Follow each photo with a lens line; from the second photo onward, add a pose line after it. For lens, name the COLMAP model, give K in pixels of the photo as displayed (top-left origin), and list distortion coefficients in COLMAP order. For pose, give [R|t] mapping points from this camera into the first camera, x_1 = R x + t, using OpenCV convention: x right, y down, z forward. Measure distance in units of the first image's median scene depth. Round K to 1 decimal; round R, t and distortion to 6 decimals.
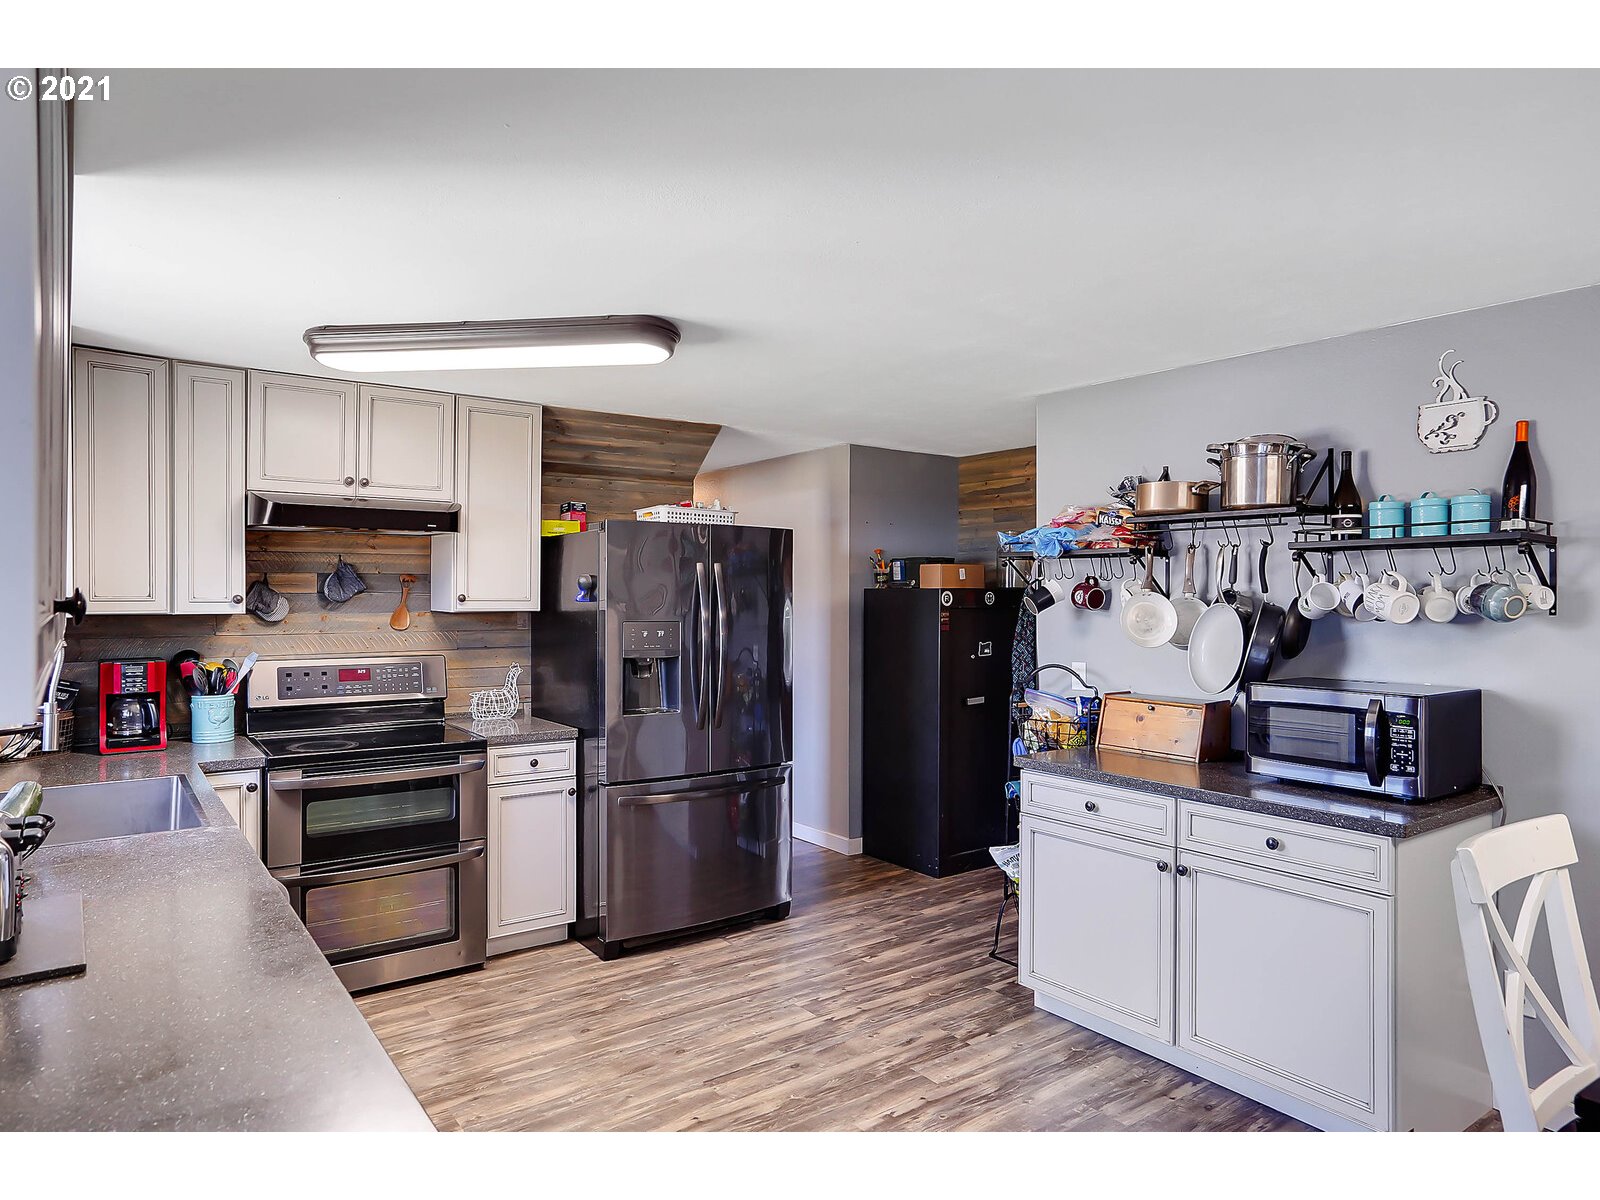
lens RADIAL K [[991.5, 0, 800.0], [0, 991.5, 600.0], [0, 0, 1]] dist [-0.029991, 0.072499]
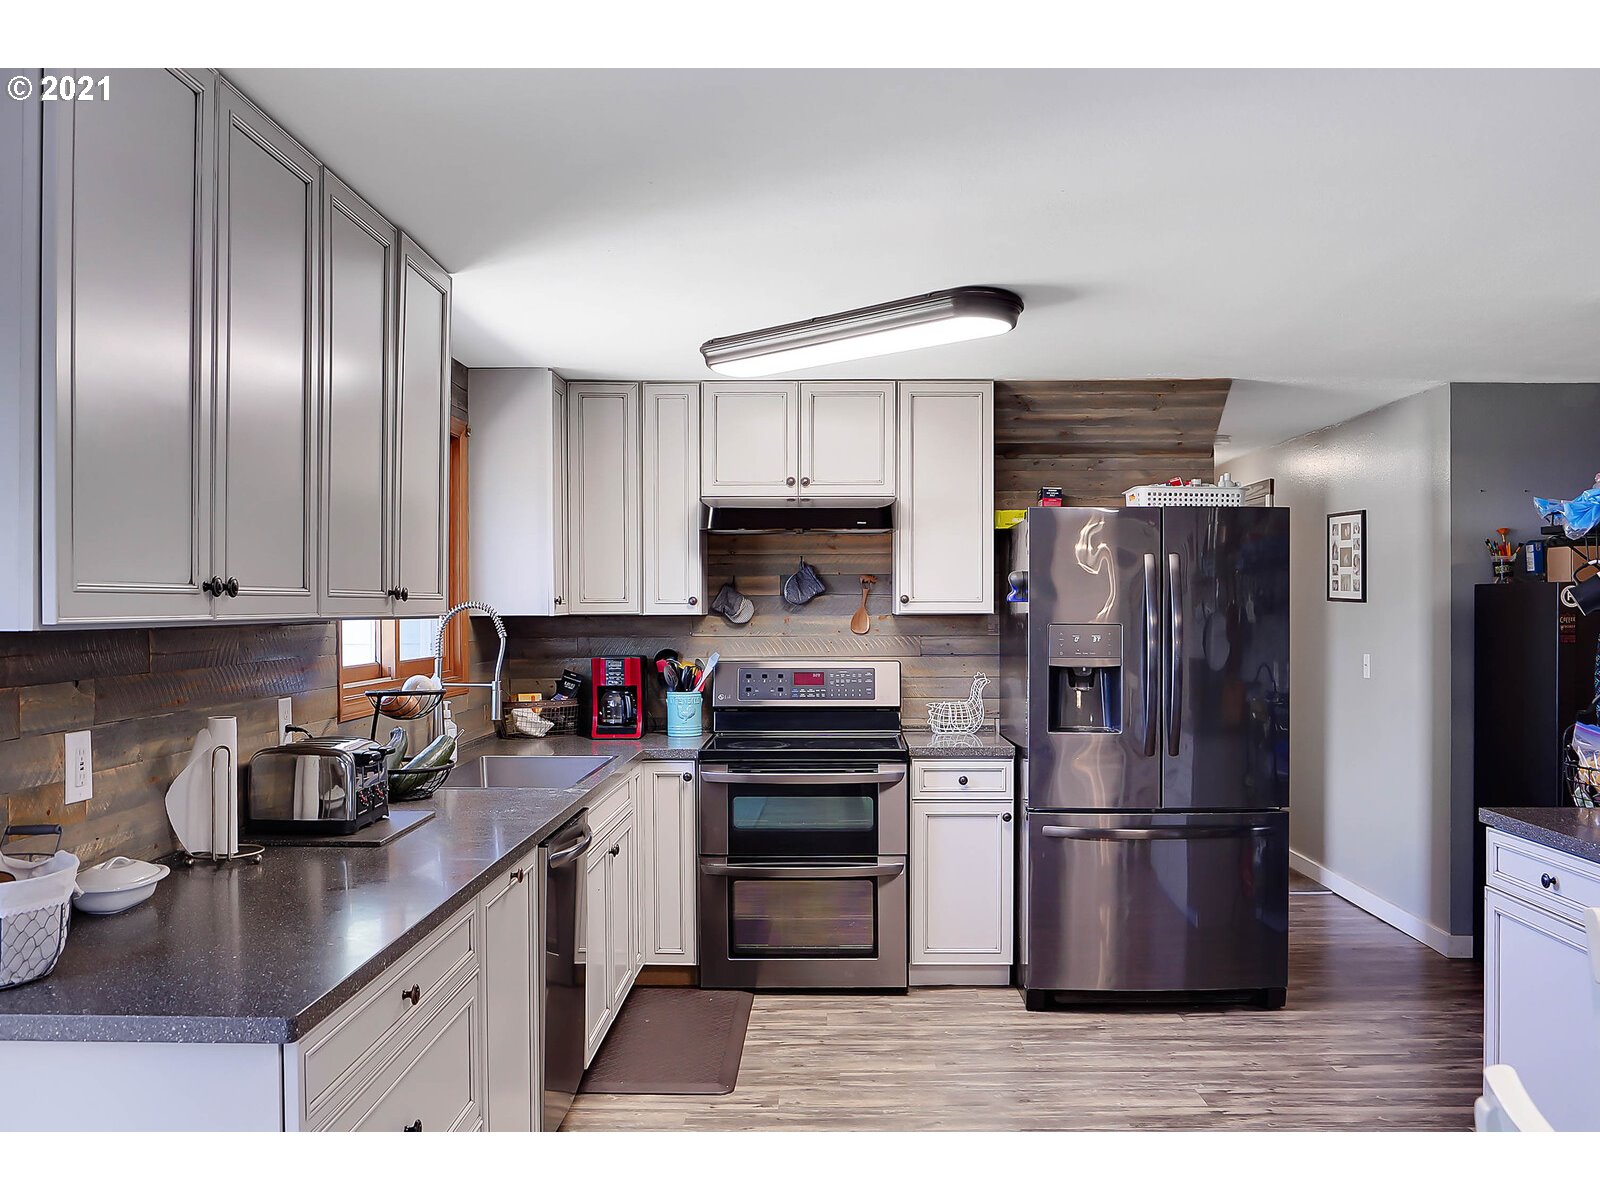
lens RADIAL K [[1368.6, 0, 836.4], [0, 1368.6, 630.2], [0, 0, 1]] dist [-0.007292, 0.003534]
pose [[0.805879, 0.005270, -0.592057, 0.383649], [0.001954, 0.999931, 0.011560, 0.012691], [0.592077, -0.010473, 0.805813, -0.077461]]
